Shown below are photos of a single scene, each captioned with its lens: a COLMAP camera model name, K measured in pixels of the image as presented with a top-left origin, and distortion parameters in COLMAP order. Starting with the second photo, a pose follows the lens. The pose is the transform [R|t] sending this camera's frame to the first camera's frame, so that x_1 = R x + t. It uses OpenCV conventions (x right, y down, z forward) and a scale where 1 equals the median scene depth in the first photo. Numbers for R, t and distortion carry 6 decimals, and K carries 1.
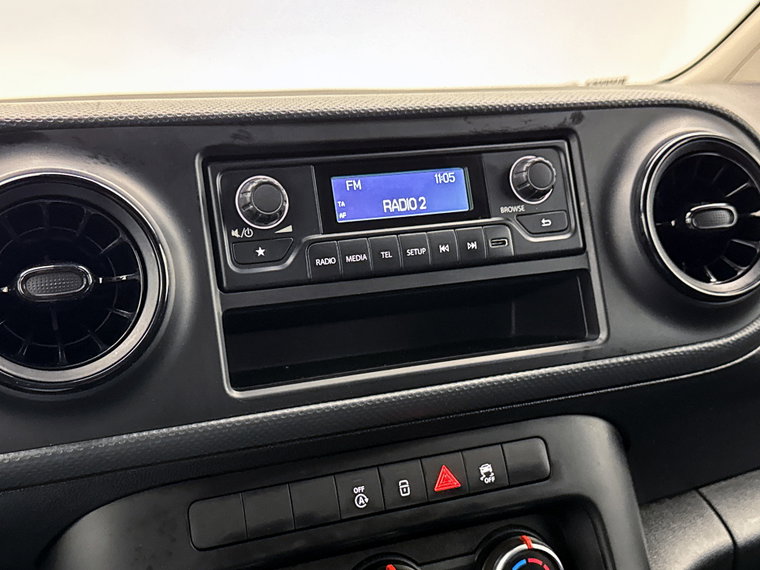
lens RADIAL K [[951.7, 0, 390.1], [0, 951.7, 279.0], [0, 0, 1]] dist [0.102959, 0.000000]
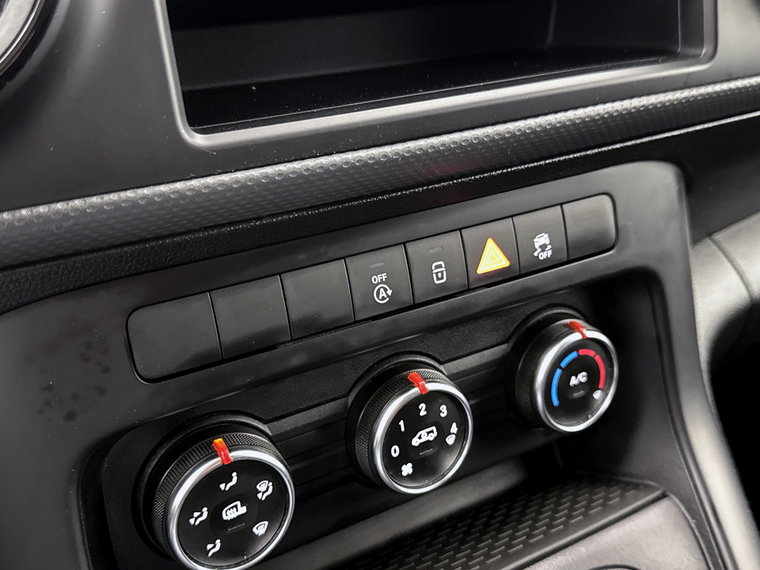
lens RADIAL K [[831.8, 0, 383.6], [0, 831.8, 289.1], [0, 0, 1]] dist [0.095413, 0.000000]
pose [[0.984523, -0.018938, 0.174228, -0.132751], [-0.041799, 0.940080, 0.338383, 0.027298], [-0.170196, -0.340428, 0.924739, 0.450278]]
